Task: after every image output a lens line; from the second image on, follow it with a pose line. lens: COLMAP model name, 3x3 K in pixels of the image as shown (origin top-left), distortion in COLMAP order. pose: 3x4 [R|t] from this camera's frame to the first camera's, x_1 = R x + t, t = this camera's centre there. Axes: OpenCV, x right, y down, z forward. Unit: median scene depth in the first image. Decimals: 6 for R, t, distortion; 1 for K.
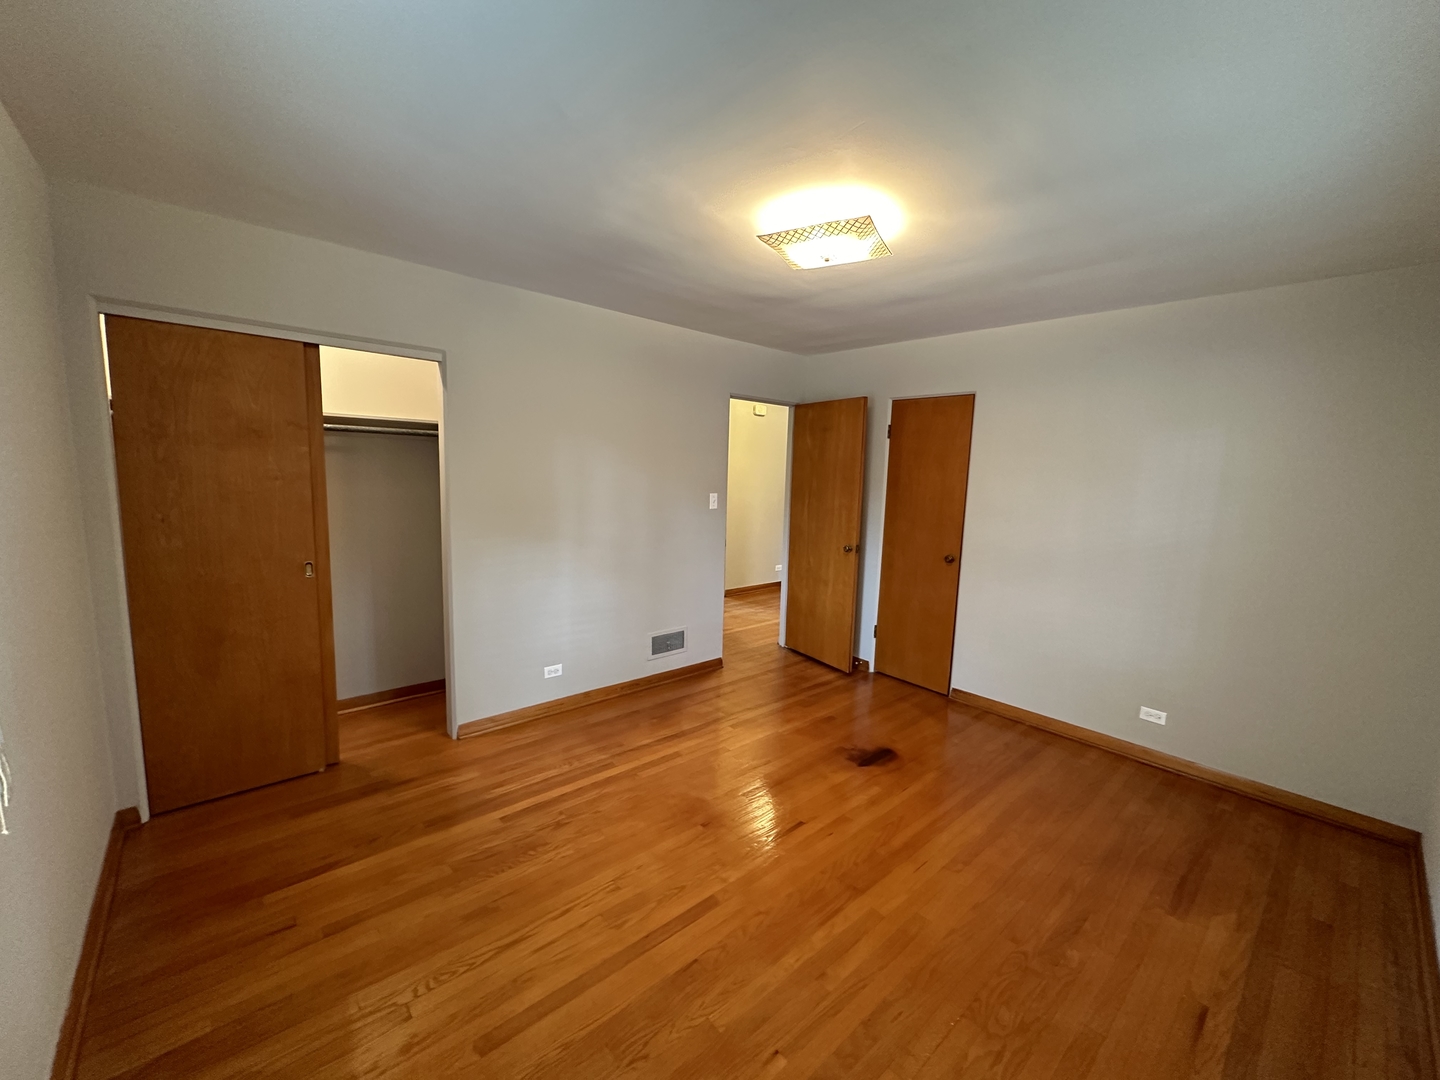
lens RADIAL K [[574.5, 0, 720.0], [0, 574.5, 540.0], [0, 0, 1]] dist [-0.001858, -0.000238]
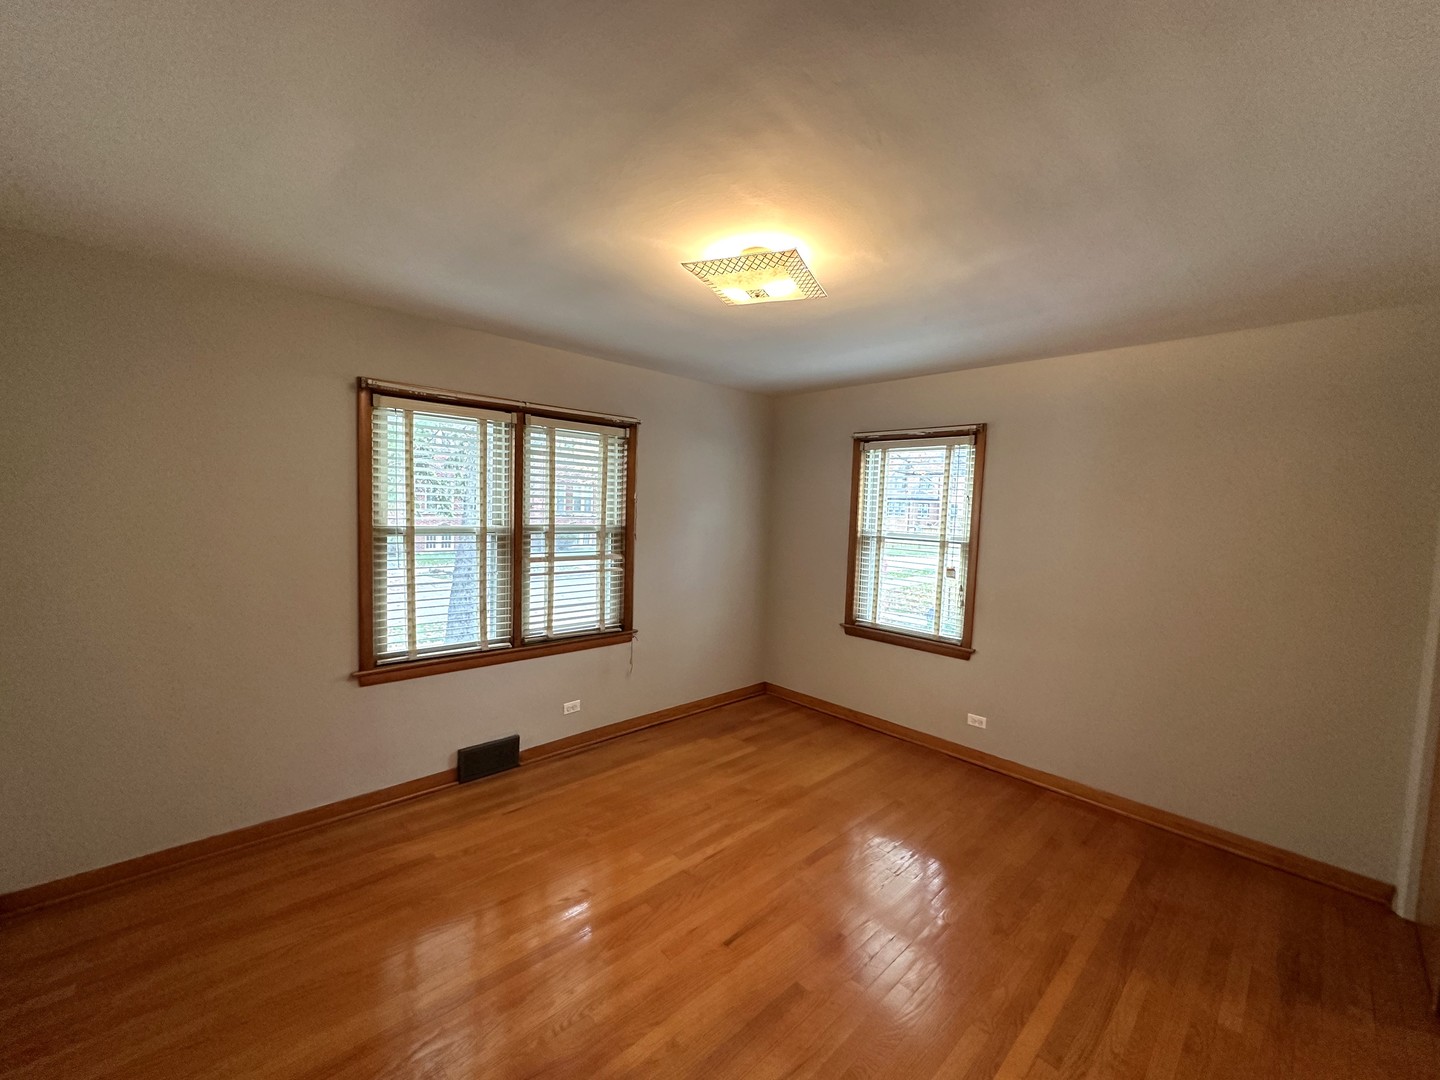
lens RADIAL K [[574.5, 0, 720.0], [0, 574.5, 540.0], [0, 0, 1]] dist [-0.001858, -0.000238]
pose [[-0.997211, -0.062687, -0.040495, 0.259388], [-0.069131, 0.980340, 0.184808, -0.260853], [0.028114, 0.187092, -0.981940, 1.987070]]
